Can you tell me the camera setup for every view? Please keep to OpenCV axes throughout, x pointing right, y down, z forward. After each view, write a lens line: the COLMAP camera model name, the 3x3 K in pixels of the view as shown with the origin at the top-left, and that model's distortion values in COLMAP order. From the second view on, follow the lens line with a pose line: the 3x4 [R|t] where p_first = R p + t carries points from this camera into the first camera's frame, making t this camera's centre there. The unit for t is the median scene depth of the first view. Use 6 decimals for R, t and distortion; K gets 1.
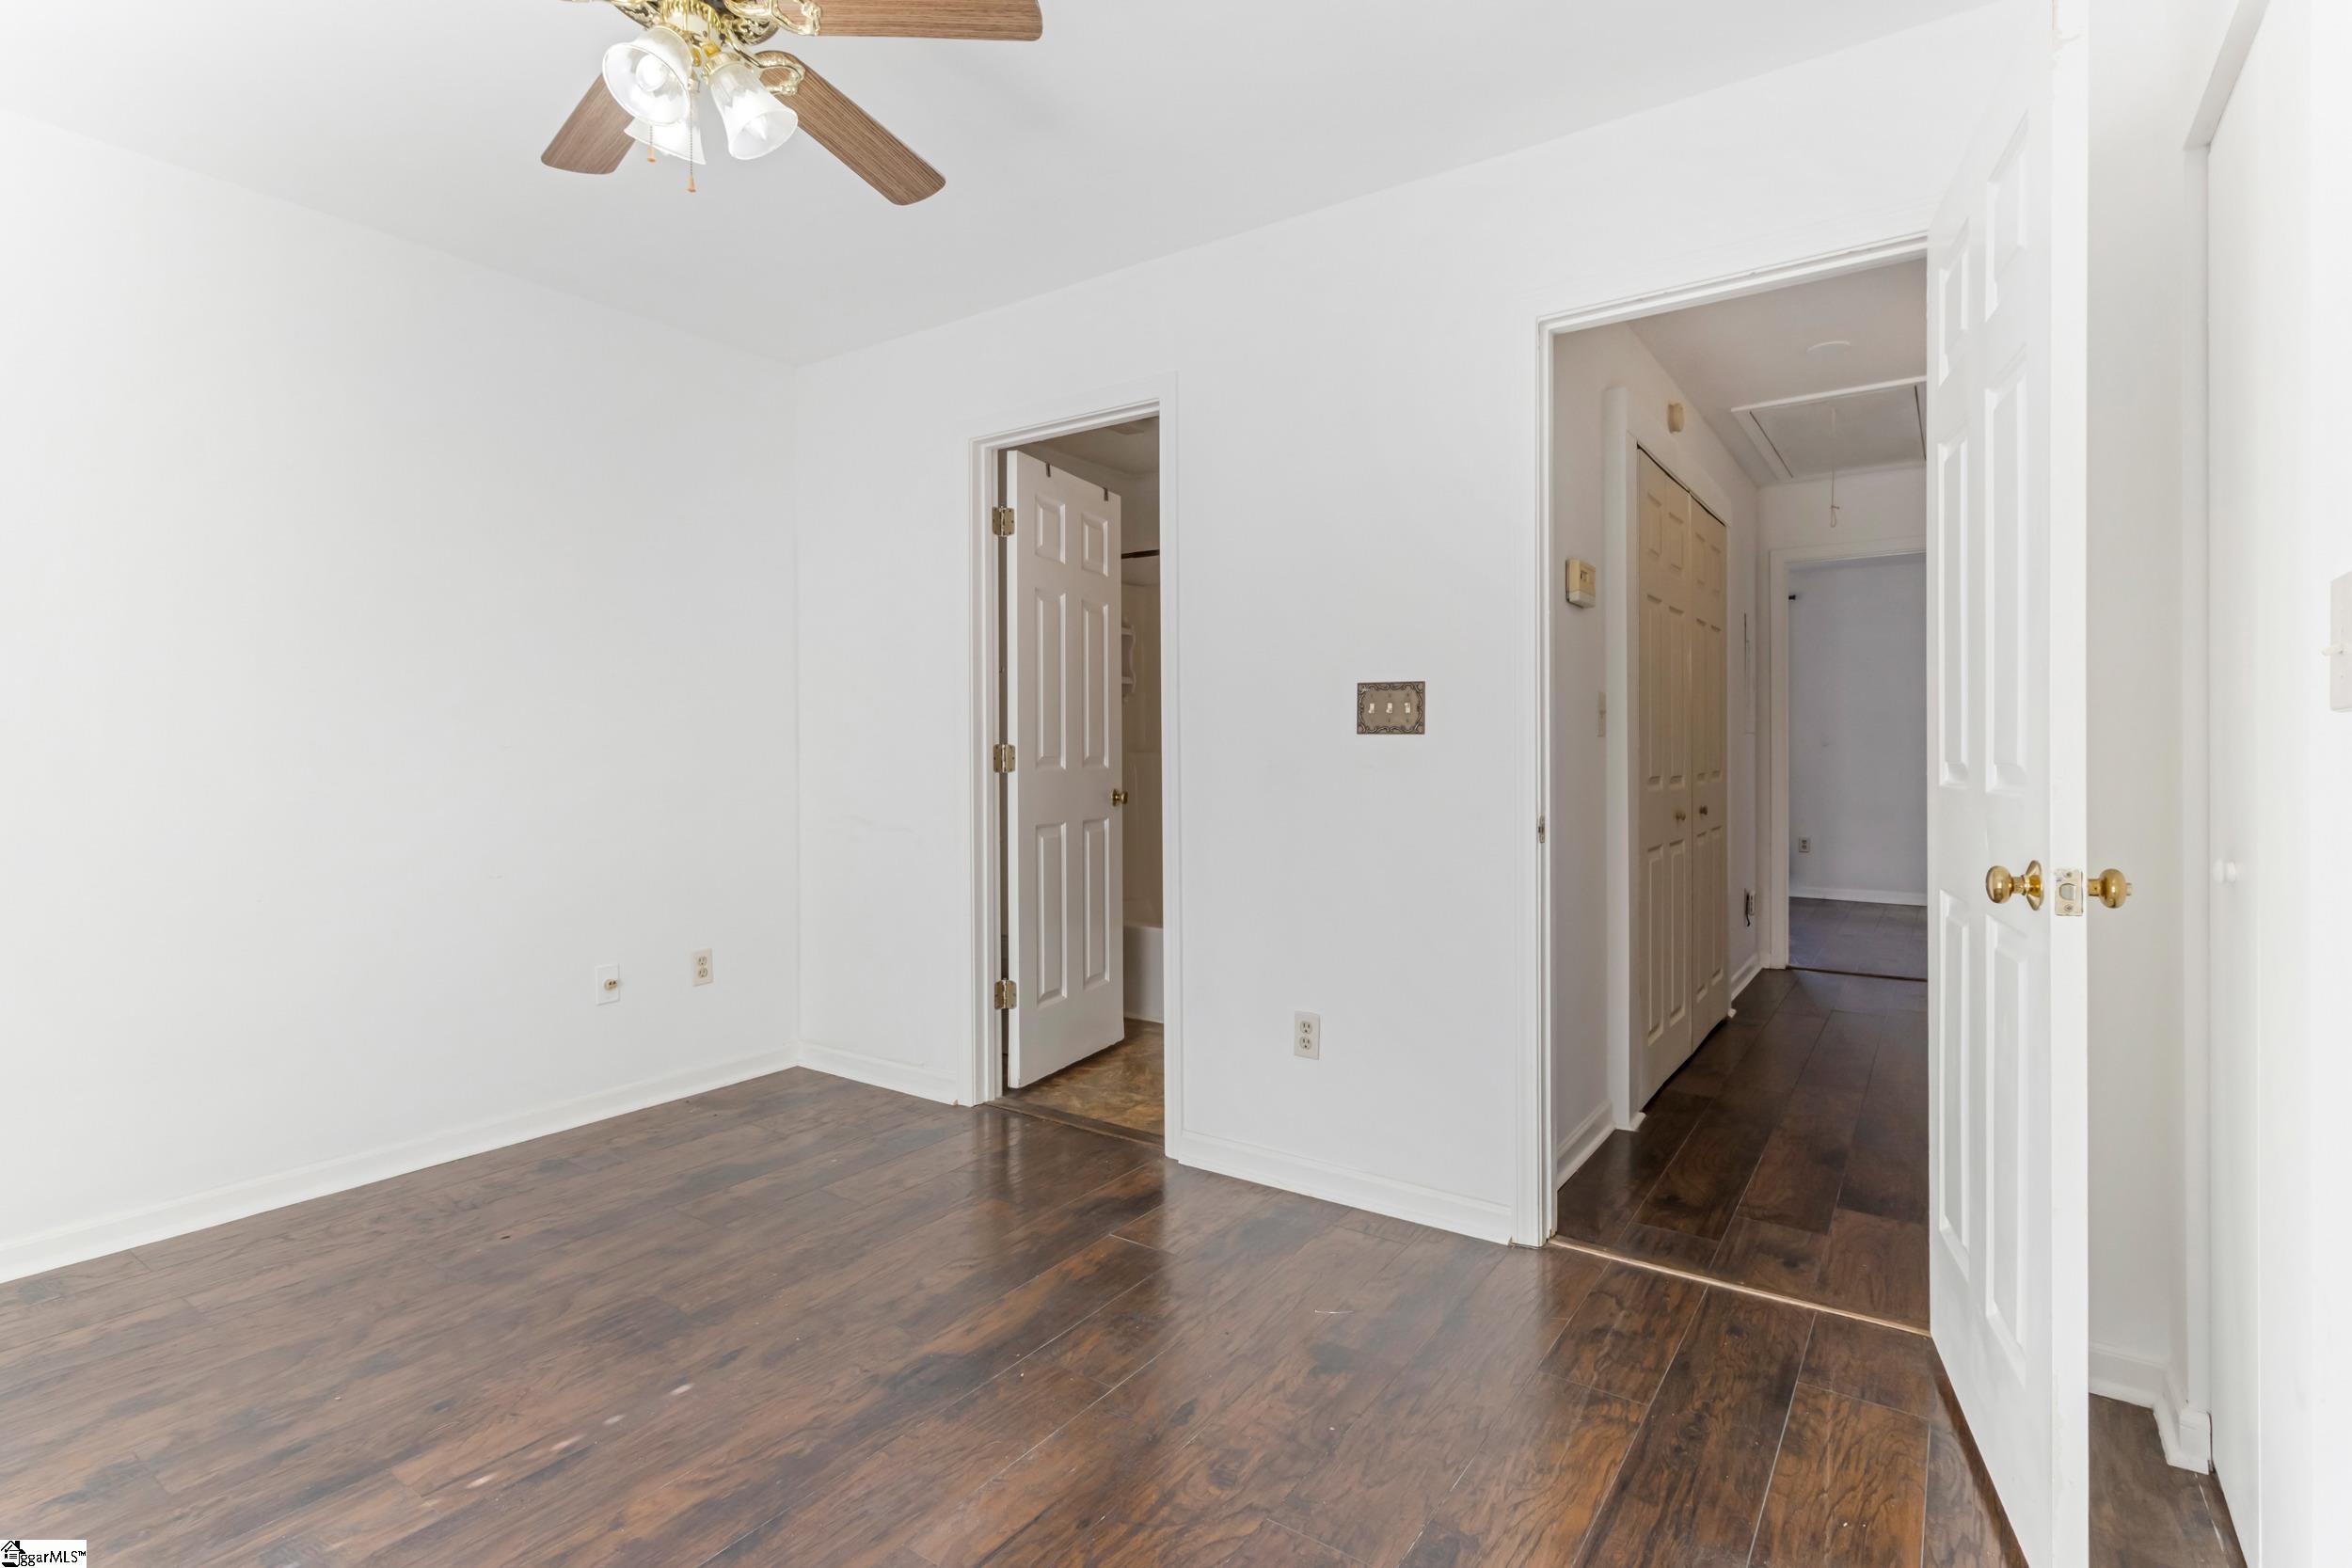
lens RADIAL K [[1143.7, 0, 1164.2], [0, 1143.7, 770.8], [0, 0, 1]] dist [0.001592, 0.001266]
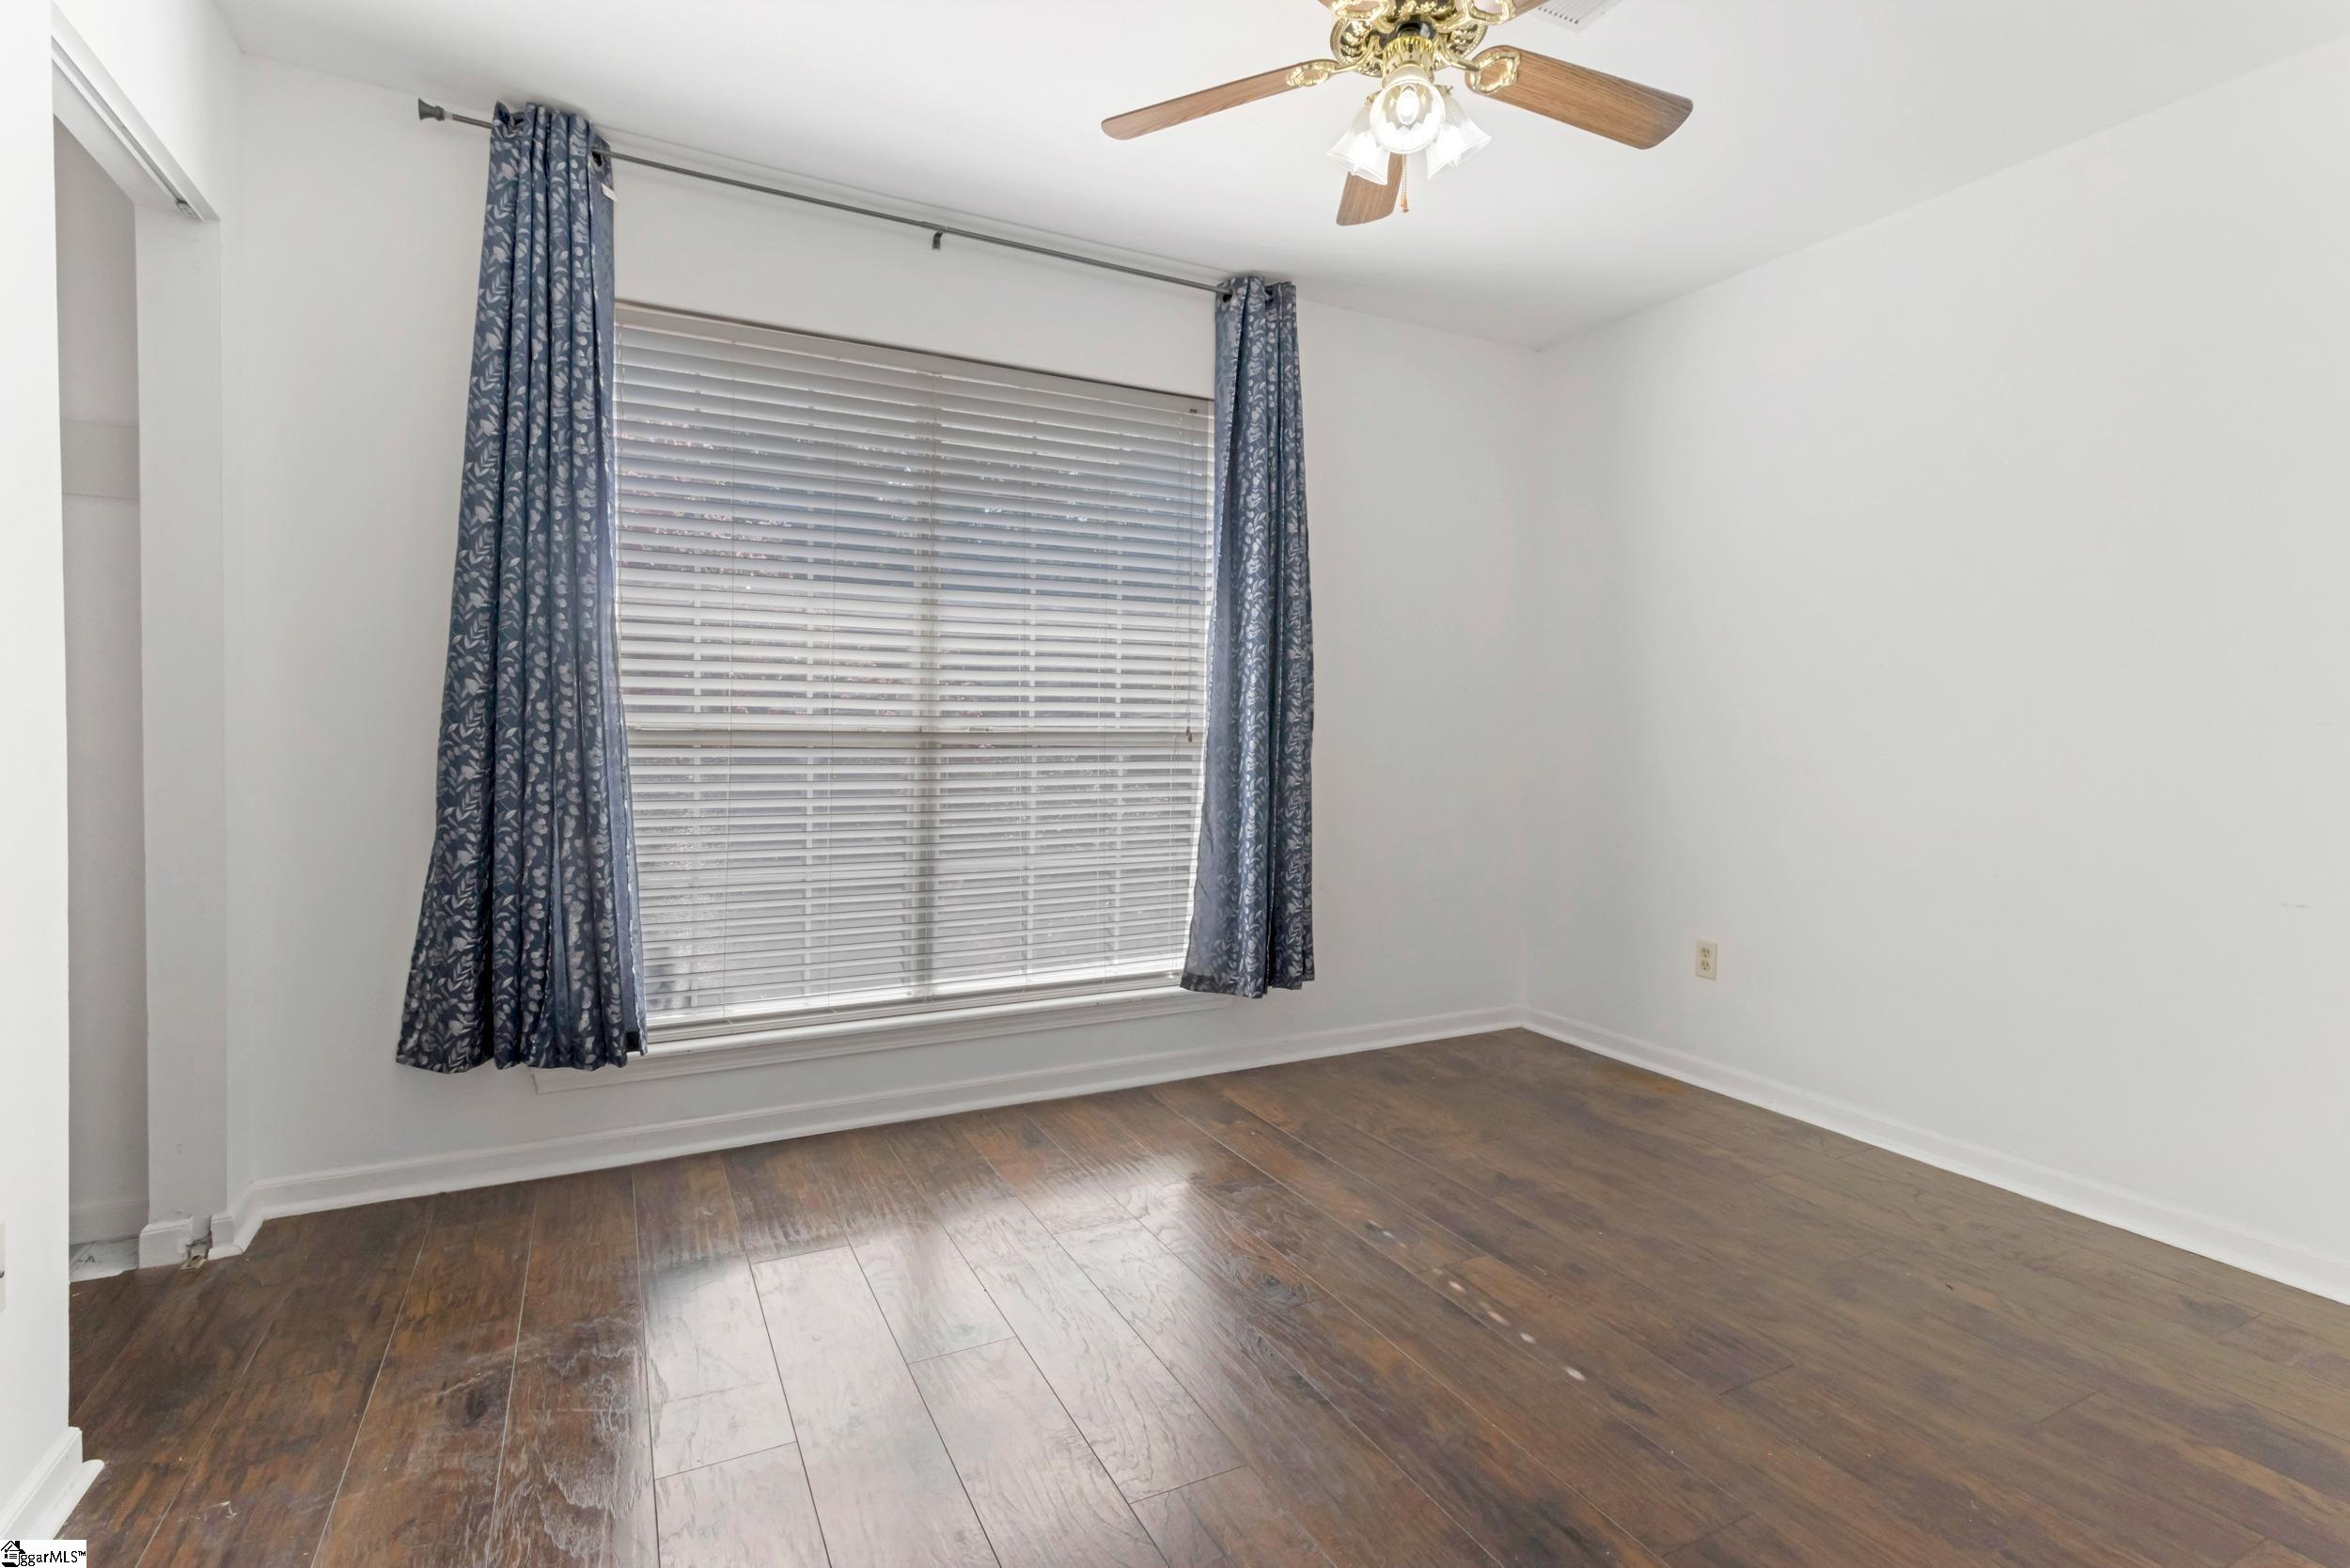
lens RADIAL K [[1142.9, 0, 1189.2], [0, 1142.9, 764.7], [0, 0, 1]] dist [0.001592, 0.001266]
pose [[-0.480596, 0.013644, -0.876836, 0.520831], [-0.028860, 0.999091, 0.031364, 0.012452], [0.876467, 0.040379, -0.479765, 1.073824]]
